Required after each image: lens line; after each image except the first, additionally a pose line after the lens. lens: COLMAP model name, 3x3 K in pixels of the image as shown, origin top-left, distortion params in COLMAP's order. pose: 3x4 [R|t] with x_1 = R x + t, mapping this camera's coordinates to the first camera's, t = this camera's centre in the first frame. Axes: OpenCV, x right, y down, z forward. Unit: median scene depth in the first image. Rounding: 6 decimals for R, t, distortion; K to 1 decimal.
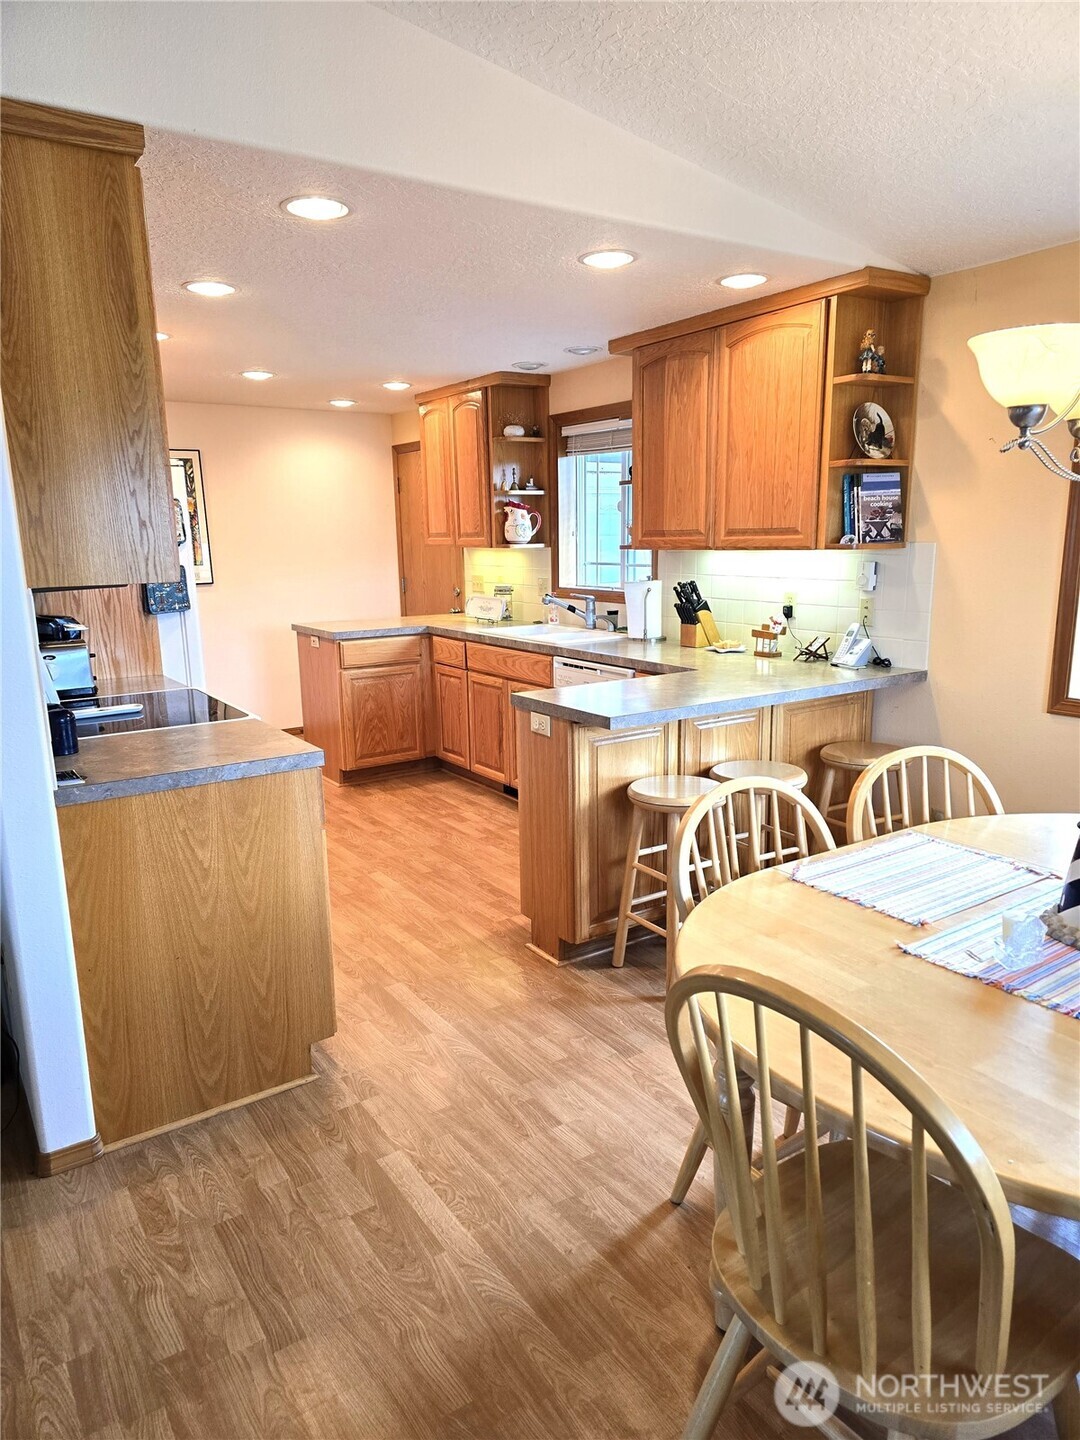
lens RADIAL K [[957.2, 0, 549.1], [0, 957.2, 733.5], [0, 0, 1]] dist [0.089991, -0.096598]
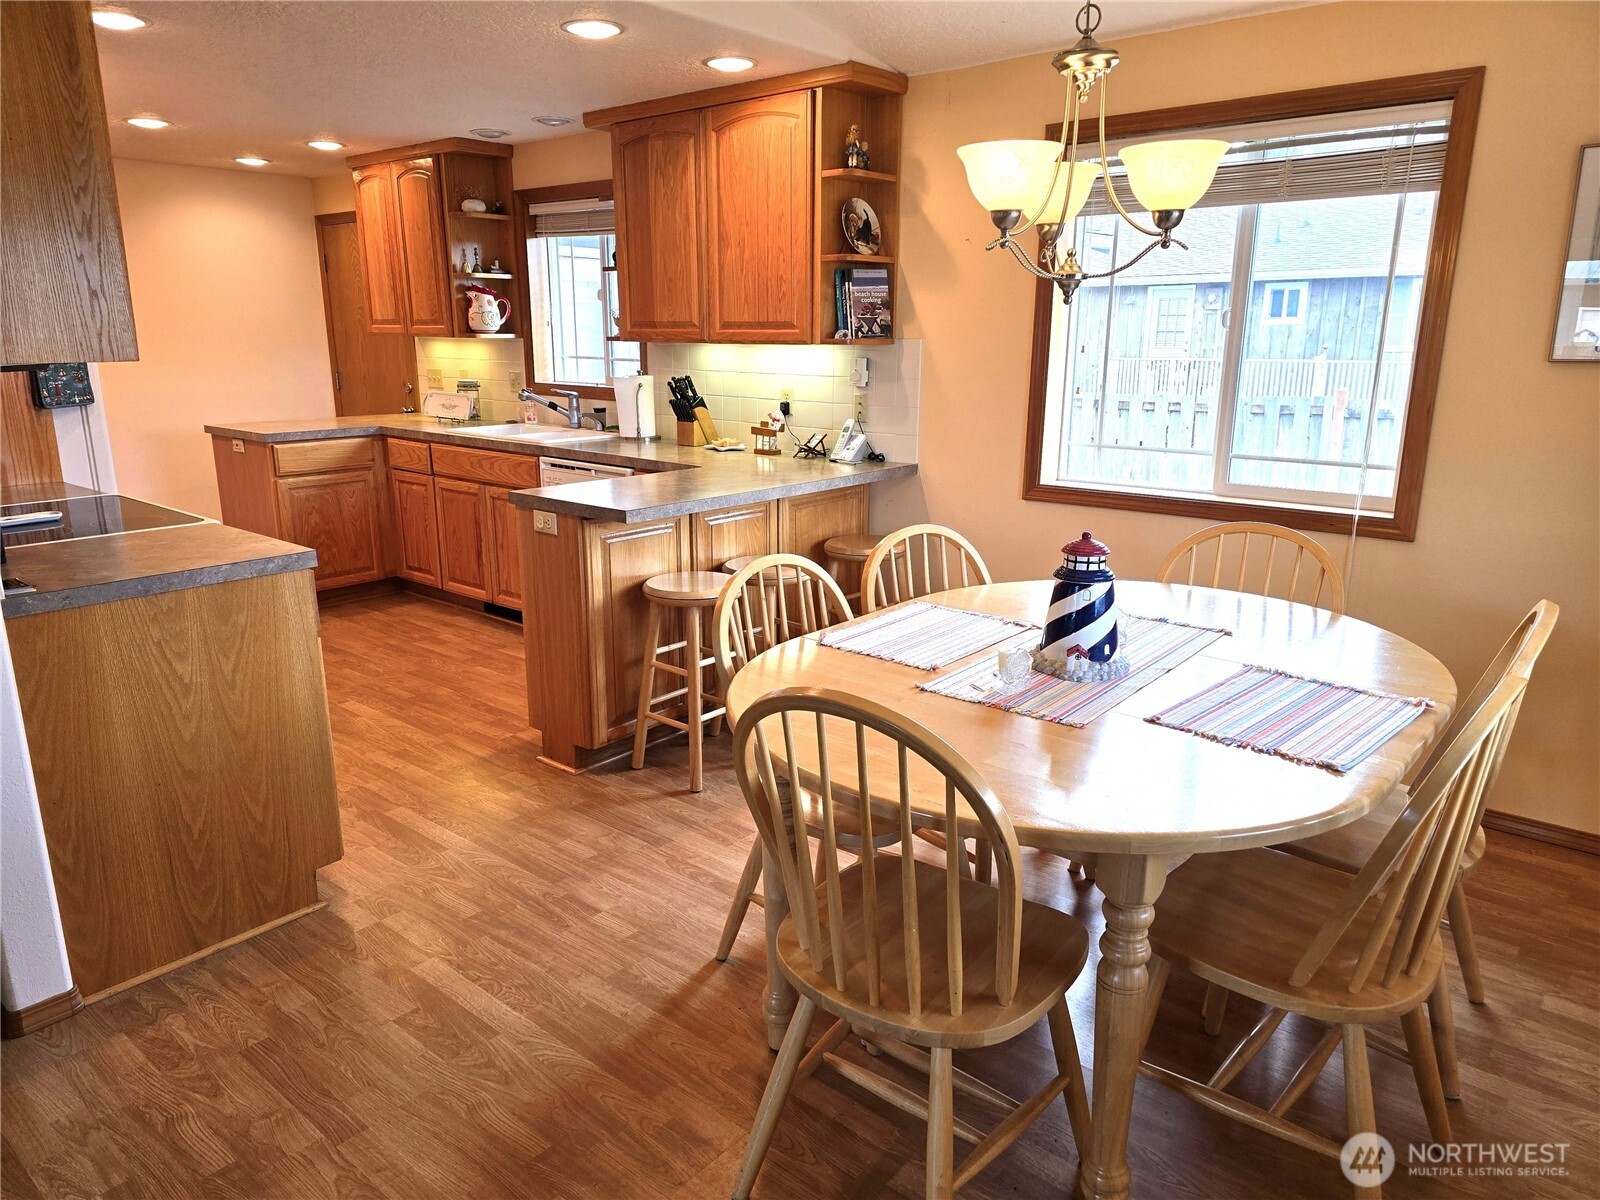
lens RADIAL K [[1066.1, 0, 795.6], [0, 1066.1, 601.4], [0, 0, 1]] dist [0.073700, -0.073942]
pose [[0.963189, -0.048364, 0.264437, -0.054066], [0.037603, 0.998251, 0.045611, 0.028831], [-0.266181, -0.033988, 0.963324, -0.087693]]
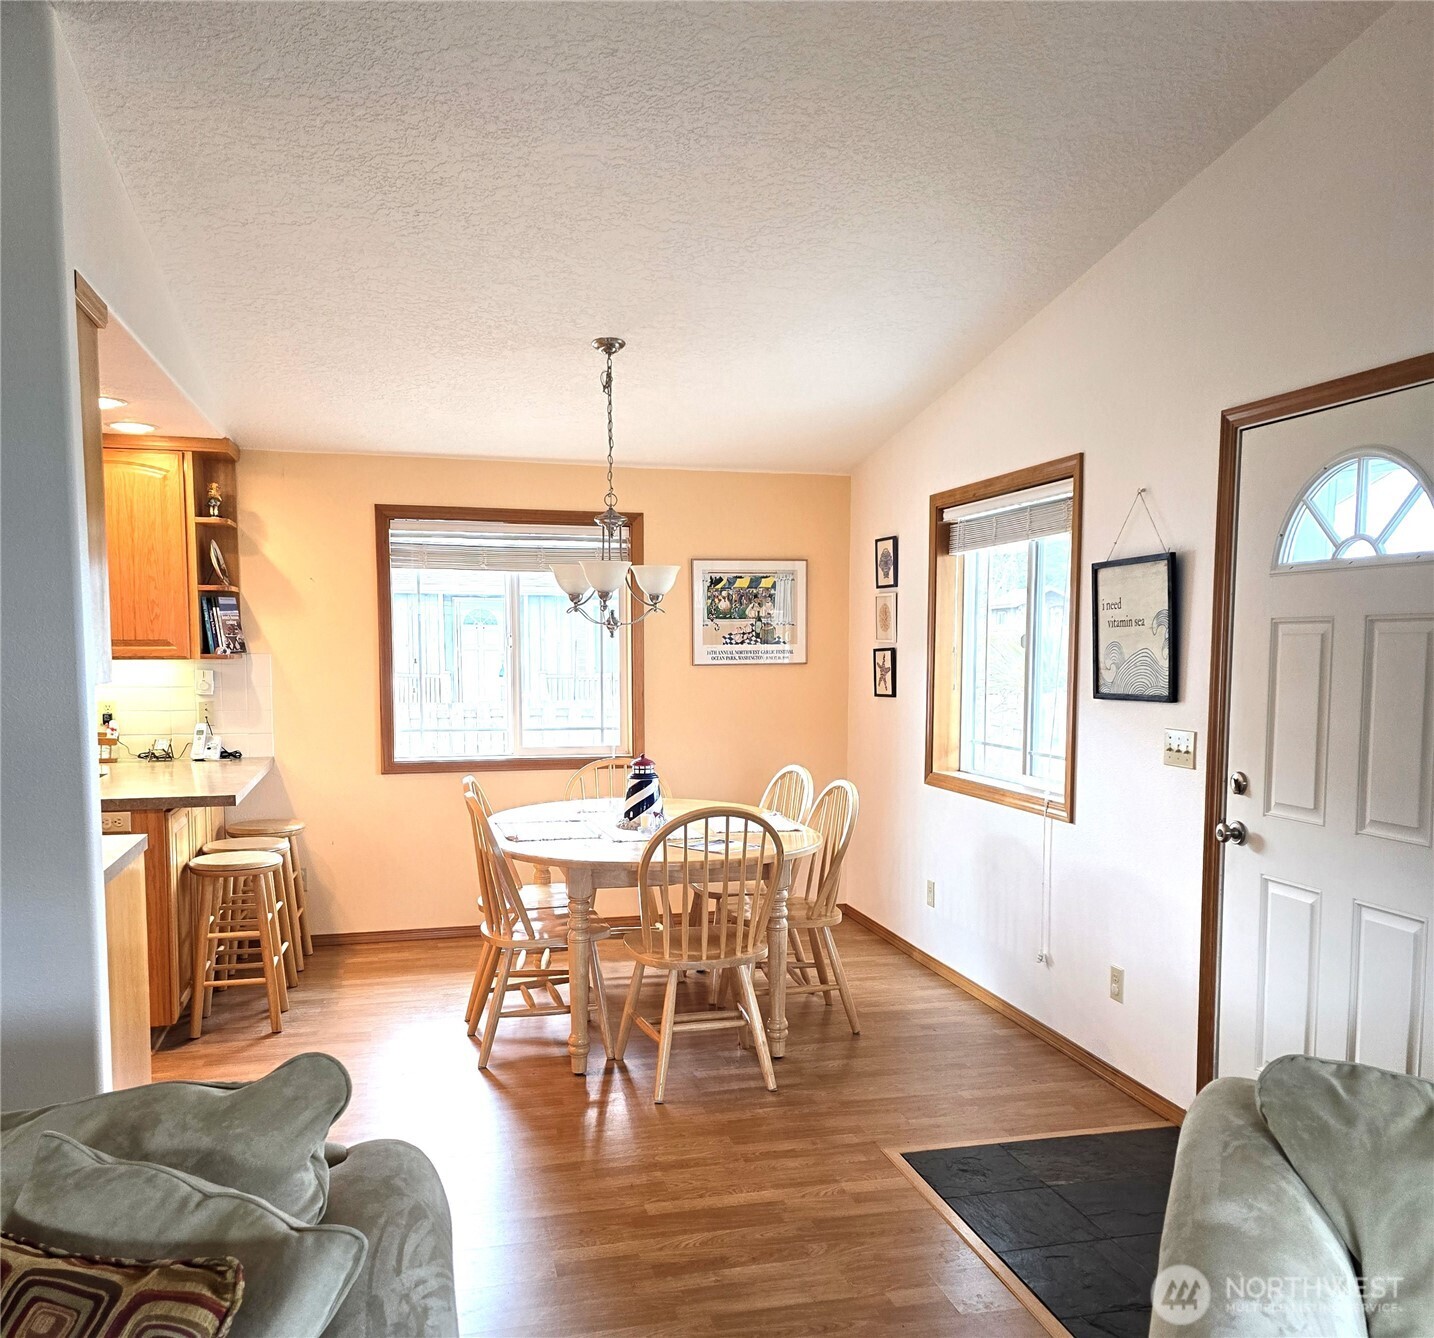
lens RADIAL K [[1280.9, 0, 712.8], [0, 1280.9, 744.9], [0, 0, 1]] dist [0.074165, -0.008207]
pose [[0.357278, -0.061359, 0.931981, -1.068335], [0.185699, 0.982585, -0.006498, 0.037722], [-0.915352, 0.175389, 0.362450, -0.111957]]
